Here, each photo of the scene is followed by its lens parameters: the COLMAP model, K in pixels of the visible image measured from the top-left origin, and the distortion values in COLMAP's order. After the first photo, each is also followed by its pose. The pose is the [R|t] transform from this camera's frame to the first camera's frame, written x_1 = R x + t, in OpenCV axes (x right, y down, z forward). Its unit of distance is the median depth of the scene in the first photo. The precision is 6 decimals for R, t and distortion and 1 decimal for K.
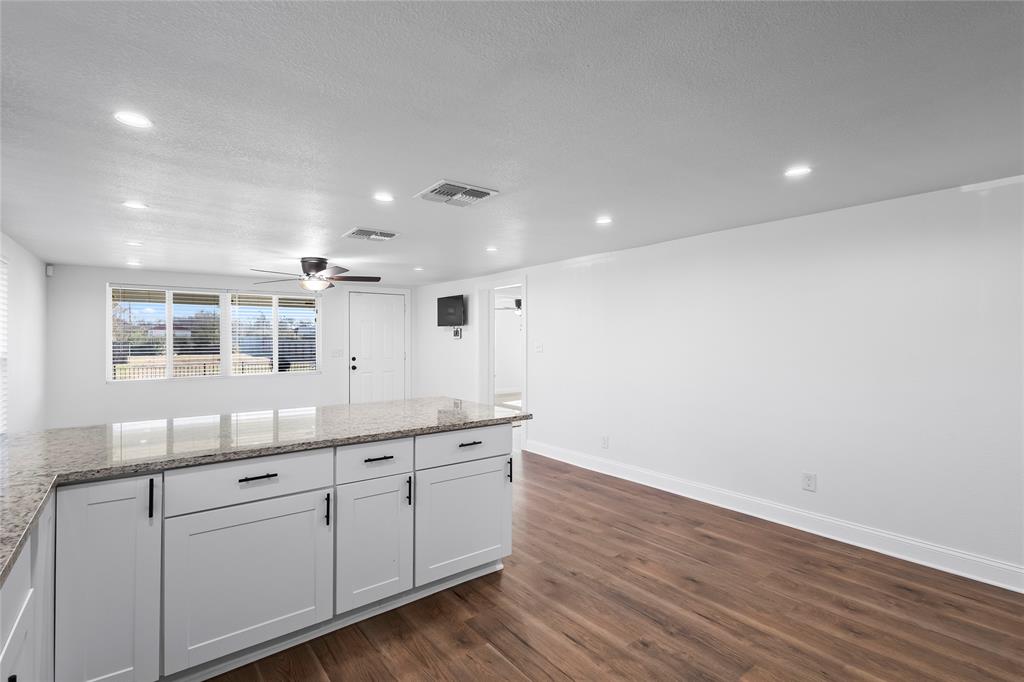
lens RADIAL K [[471.6, 0, 510.9], [0, 471.6, 342.4], [0, 0, 1]] dist [0.009132, -0.002607]
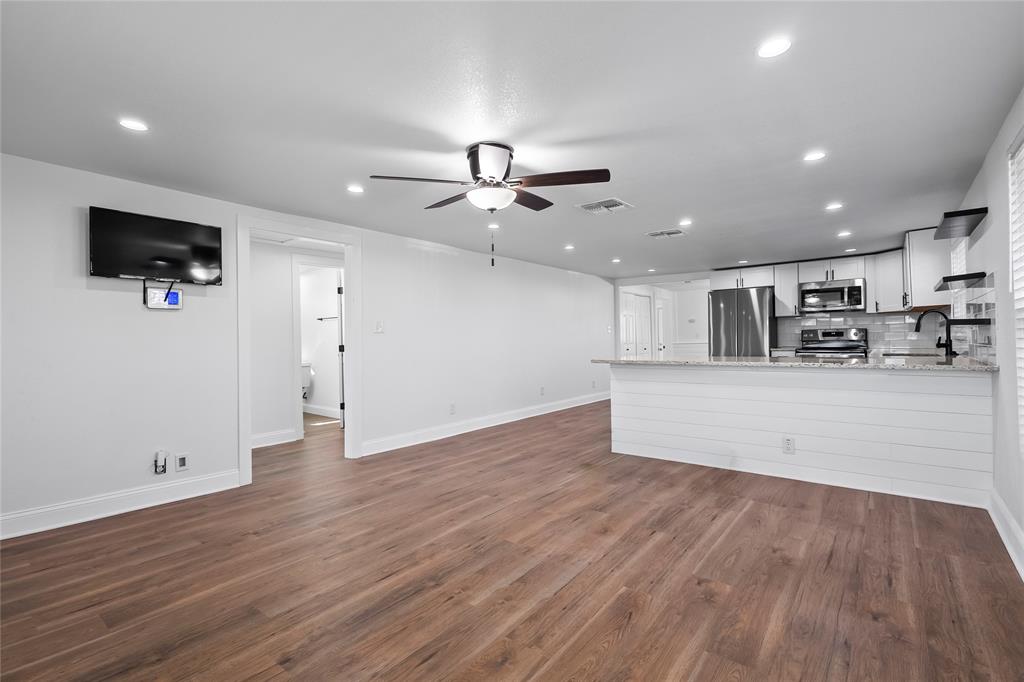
lens RADIAL K [[471.6, 0, 521.8], [0, 471.6, 340.4], [0, 0, 1]] dist [0.009132, -0.002607]
pose [[-0.247203, 0.003725, 0.968957, -1.558961], [0.022003, 0.999756, 0.001770, 0.071166], [-0.968714, 0.021758, -0.247225, 1.806255]]
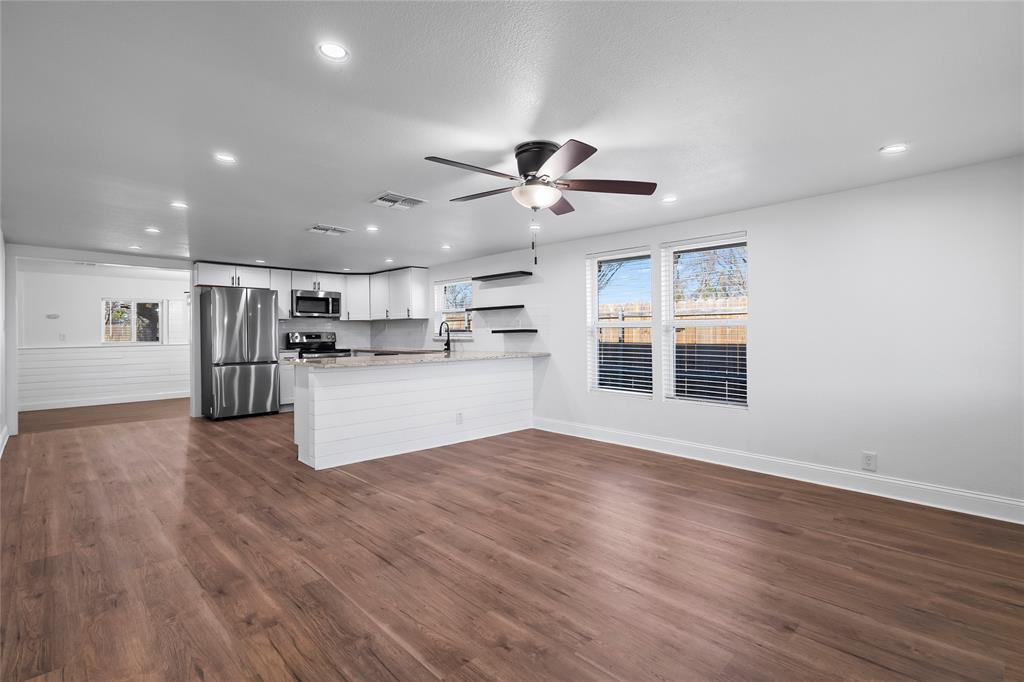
lens RADIAL K [[471.6, 0, 507.6], [0, 471.6, 328.8], [0, 0, 1]] dist [0.009132, -0.002607]
pose [[-0.994521, 0.007194, -0.104293, -0.529083], [0.007856, 0.999951, -0.005942, 0.057712], [0.104245, -0.006729, -0.994529, 2.516958]]
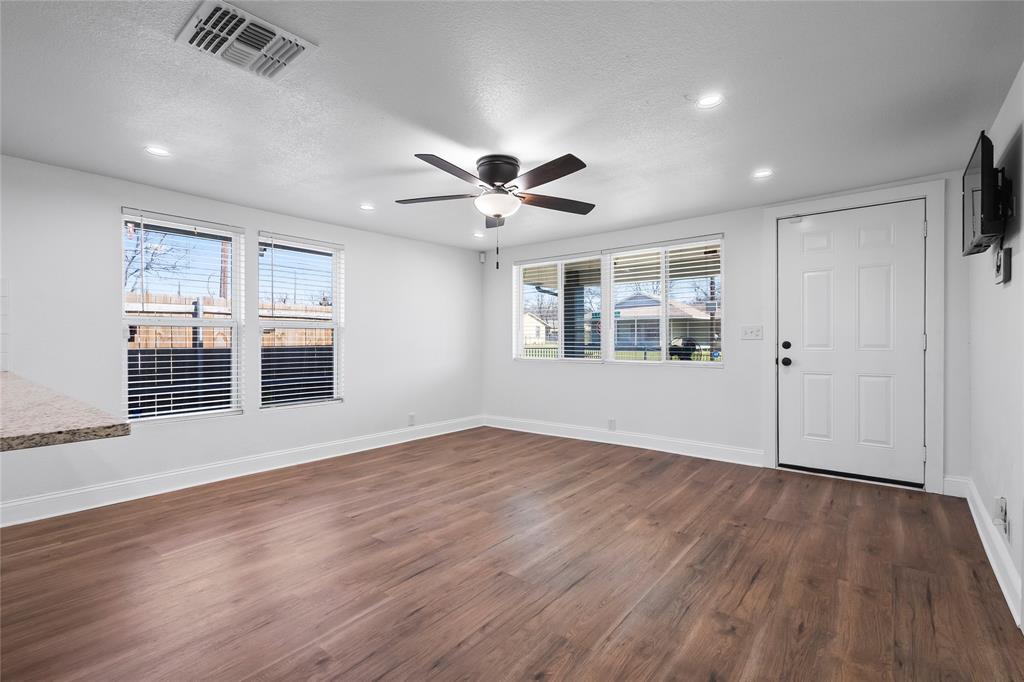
lens RADIAL K [[471.6, 0, 513.9], [0, 471.6, 333.9], [0, 0, 1]] dist [0.009132, -0.002607]
pose [[0.230341, -0.003033, -0.973105, 0.271223], [-0.006251, 0.999970, -0.004596, 0.066415], [0.973090, 0.007142, 0.230315, 1.445197]]
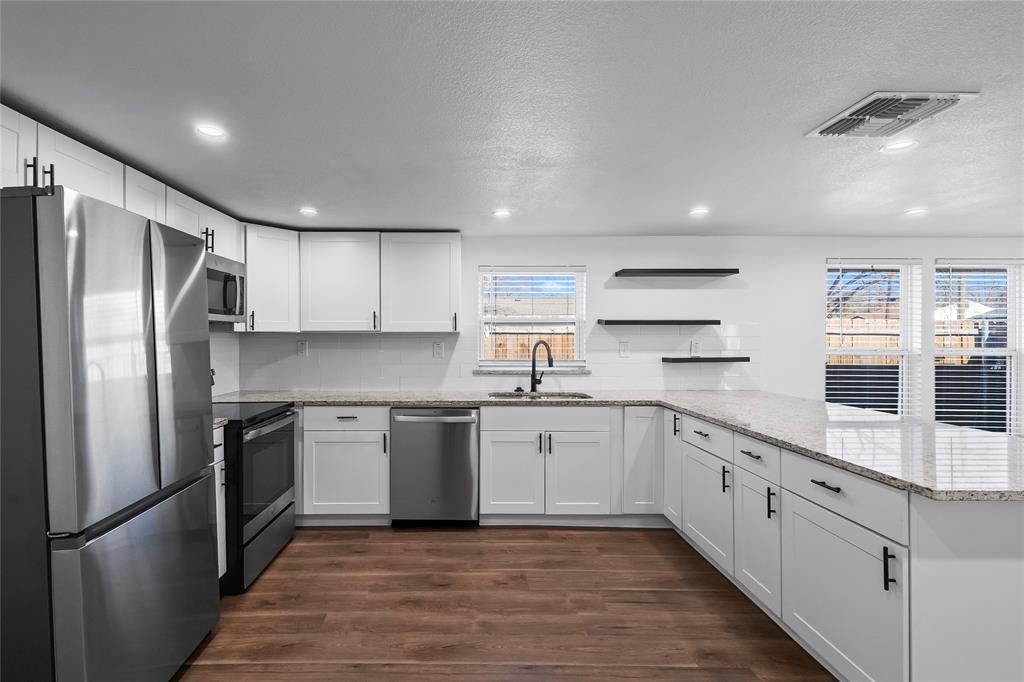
lens RADIAL K [[497.7, 0, 461.1], [0, 497.7, 335.4], [0, 0, 1]] dist [0.000345, 0.000410]
pose [[-0.616057, -0.000816, -0.787701, 0.717269], [-0.002552, 0.999996, 0.000960, -0.008147], [0.787697, 0.002602, -0.616057, 0.879417]]
